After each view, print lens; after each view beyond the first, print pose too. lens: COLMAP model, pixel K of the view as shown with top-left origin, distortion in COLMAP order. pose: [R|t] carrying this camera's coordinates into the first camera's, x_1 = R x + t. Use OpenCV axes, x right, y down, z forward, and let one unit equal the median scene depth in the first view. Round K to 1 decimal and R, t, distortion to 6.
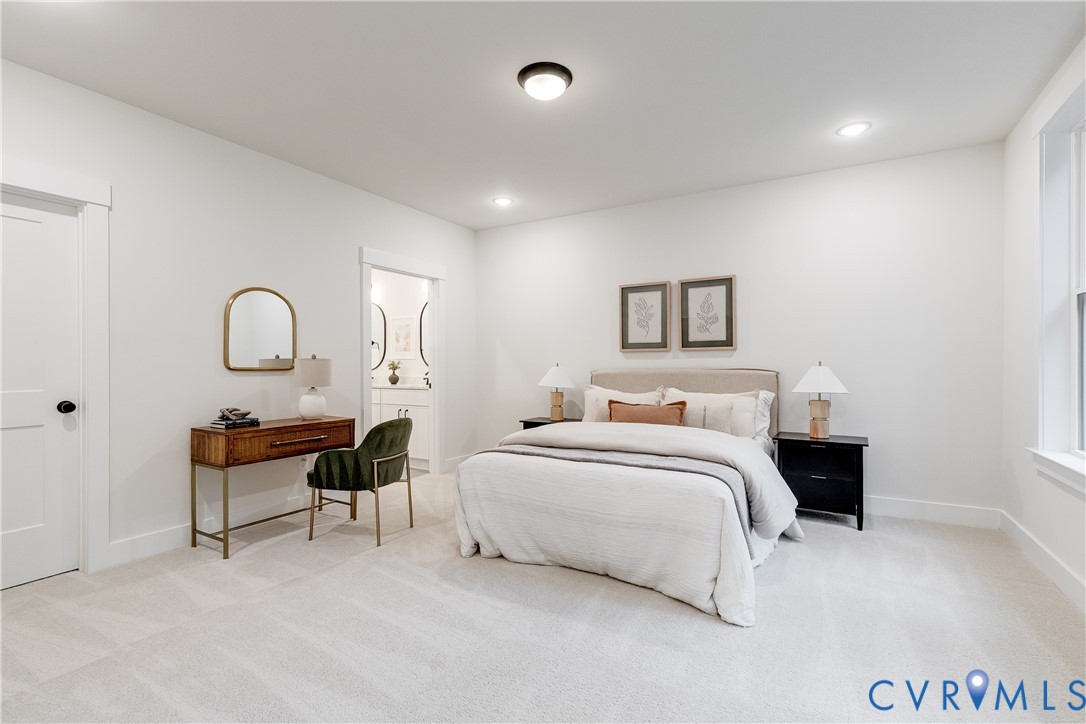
lens RADIAL K [[496.2, 0, 547.6], [0, 496.2, 369.0], [0, 0, 1]] dist [0.002994, -0.000865]
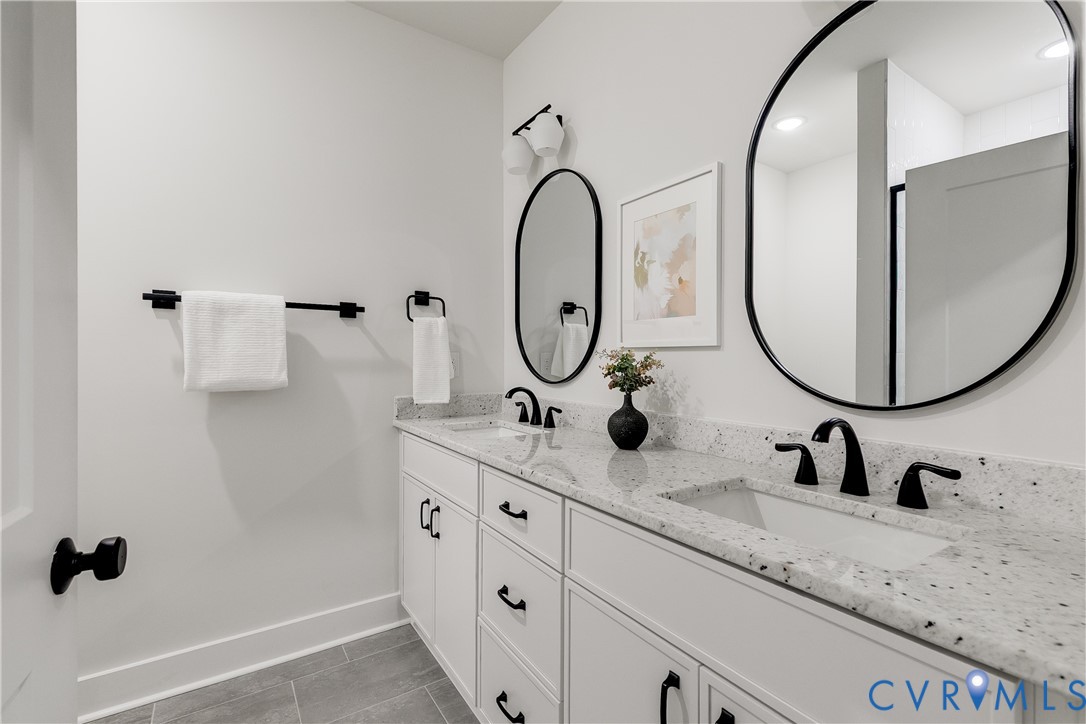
lens RADIAL K [[496.2, 0, 548.6], [0, 496.2, 356.9], [0, 0, 1]] dist [0.002994, -0.000865]
pose [[0.903080, 0.000437, -0.429472, -0.236338], [-0.012580, 0.999597, -0.025435, -0.007896], [0.429288, 0.028373, 0.902722, 0.749314]]
